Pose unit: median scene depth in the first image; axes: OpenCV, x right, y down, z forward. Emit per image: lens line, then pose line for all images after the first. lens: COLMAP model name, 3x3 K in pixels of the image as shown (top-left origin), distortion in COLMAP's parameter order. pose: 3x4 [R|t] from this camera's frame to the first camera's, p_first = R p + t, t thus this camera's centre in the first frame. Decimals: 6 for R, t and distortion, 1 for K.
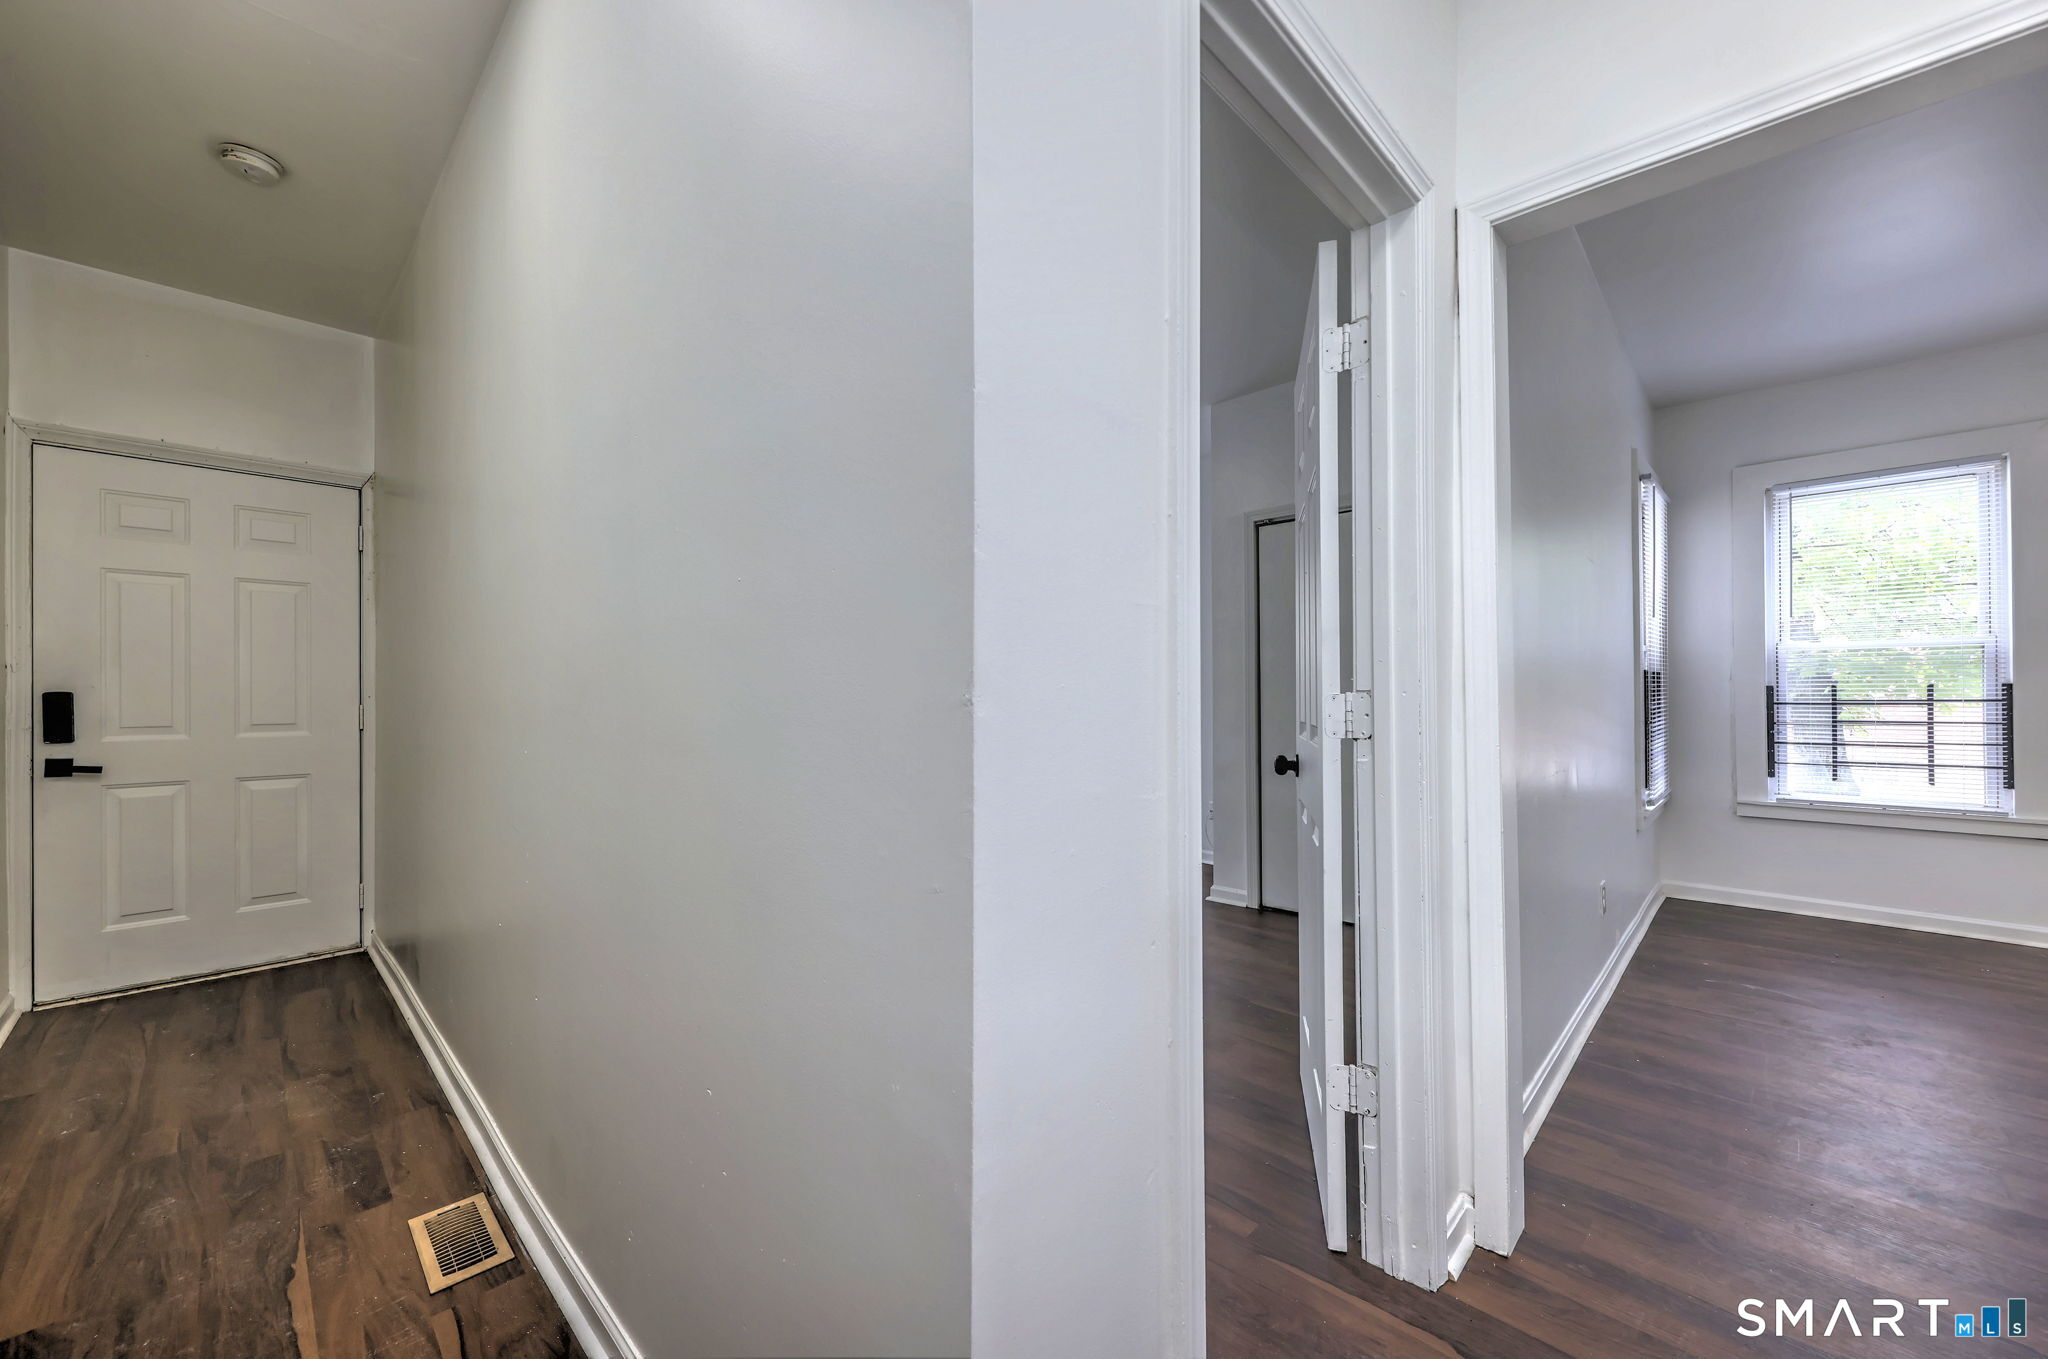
lens RADIAL K [[780.4, 0, 1017.3], [0, 780.4, 695.2], [0, 0, 1]] dist [0.001957, -0.001958]
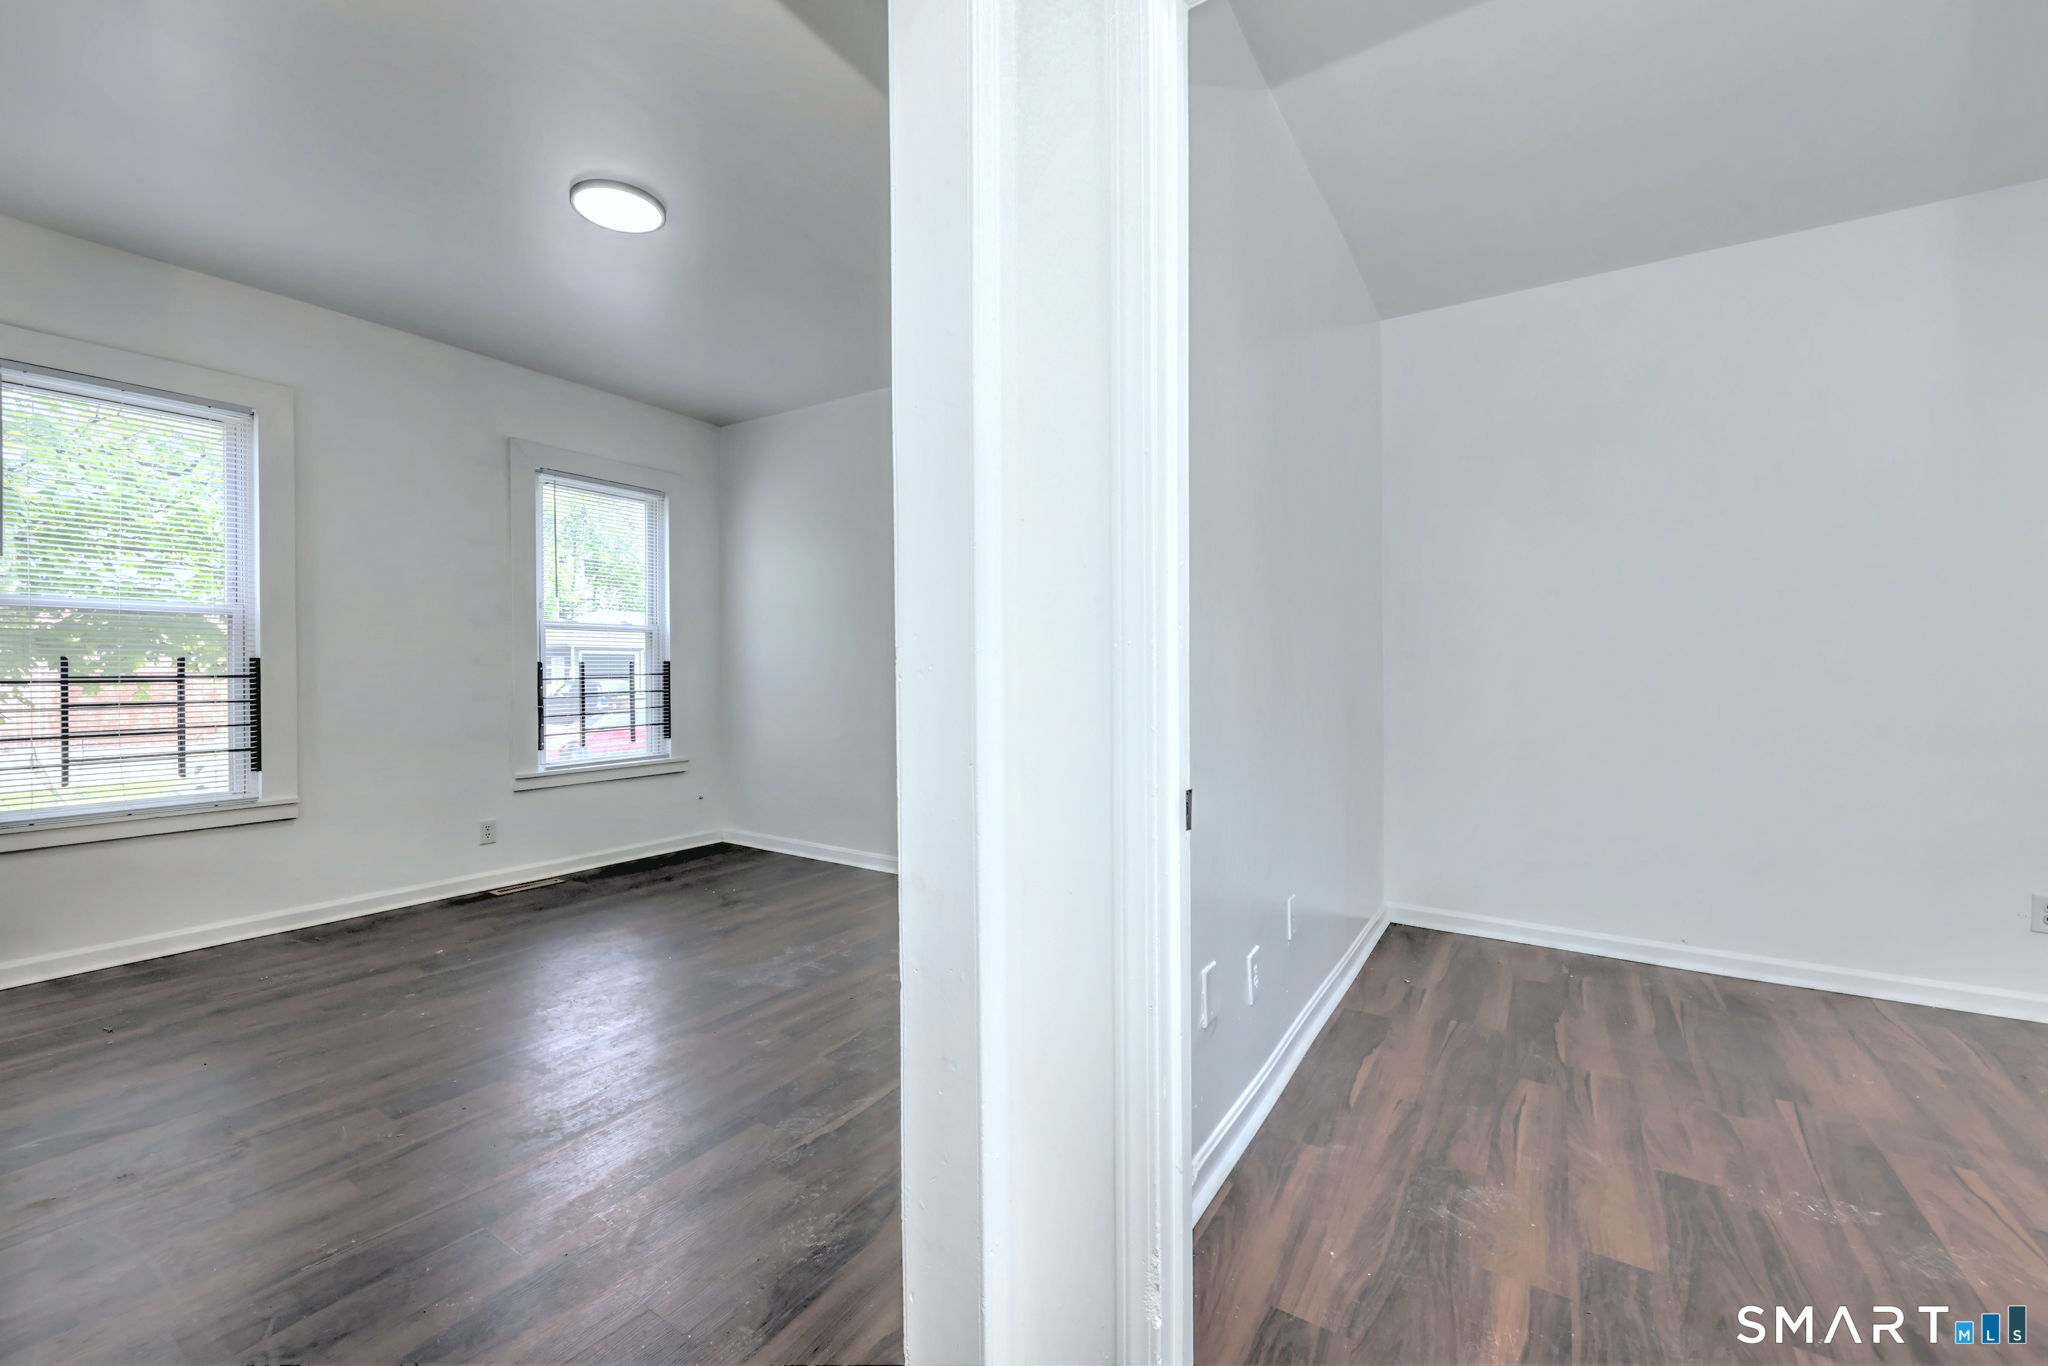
lens RADIAL K [[819.8, 0, 987.7], [0, 819.8, 673.5], [0, 0, 1]] dist [0.001435, -0.002582]
pose [[-0.192654, -0.000141, 0.981267, 0.141790], [0.000572, 1.000000, 0.000256, 0.003603], [-0.981267, 0.000611, -0.192654, 0.326652]]
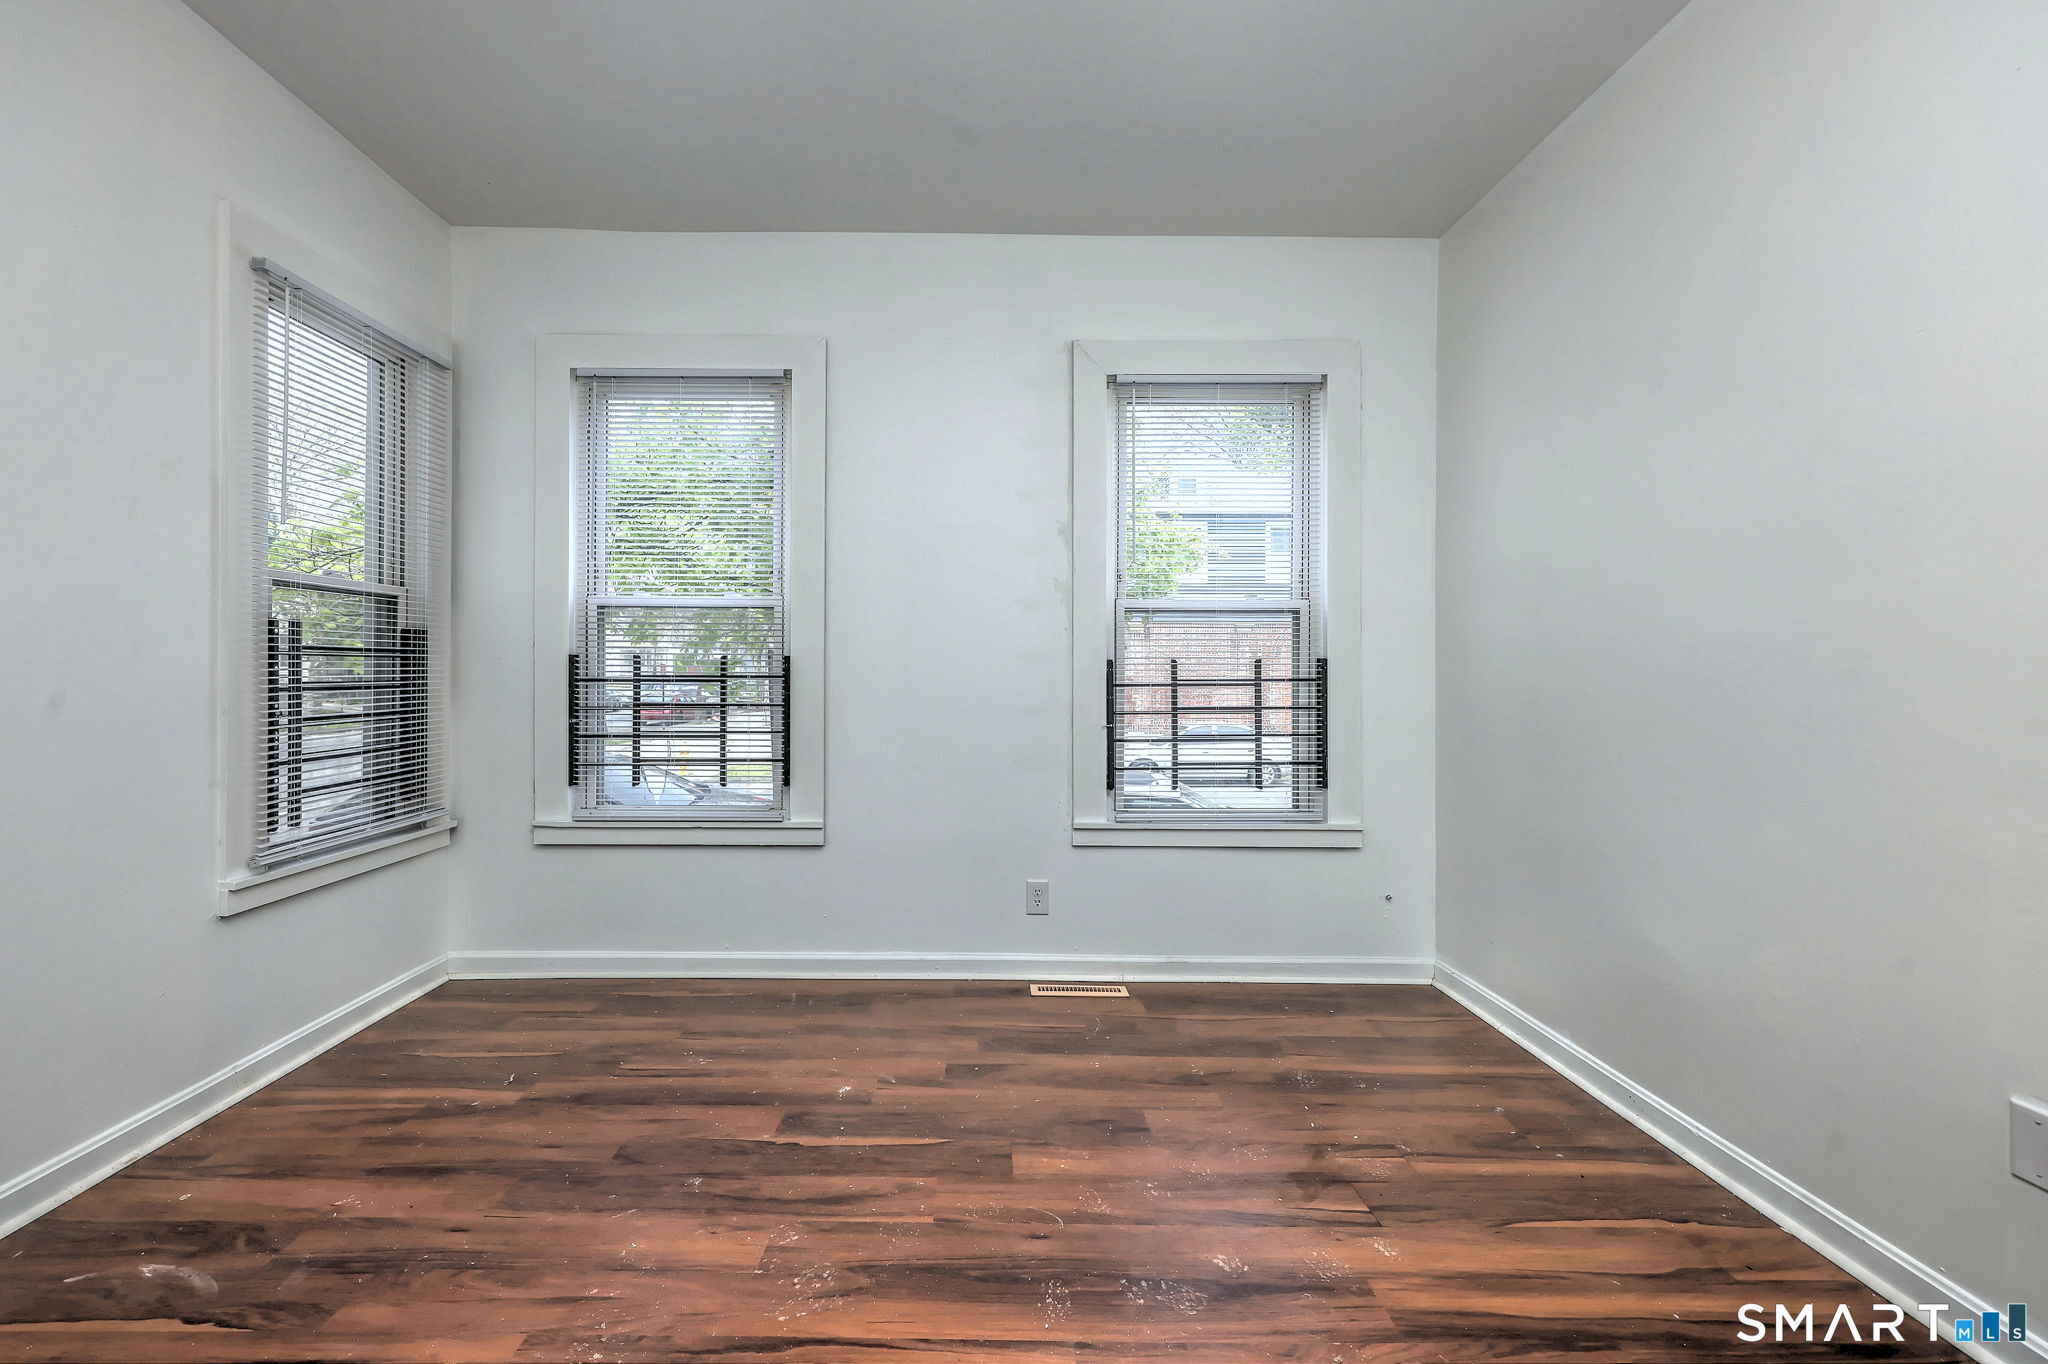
lens RADIAL K [[845.7, 0, 992.8], [0, 845.7, 671.2], [0, 0, 1]] dist [0.008242, -0.000480]
pose [[0.700337, 0.012800, 0.713698, 0.783358], [-0.010204, 0.999917, -0.007920, 0.005547], [-0.713740, -0.001735, 0.700409, 0.228984]]
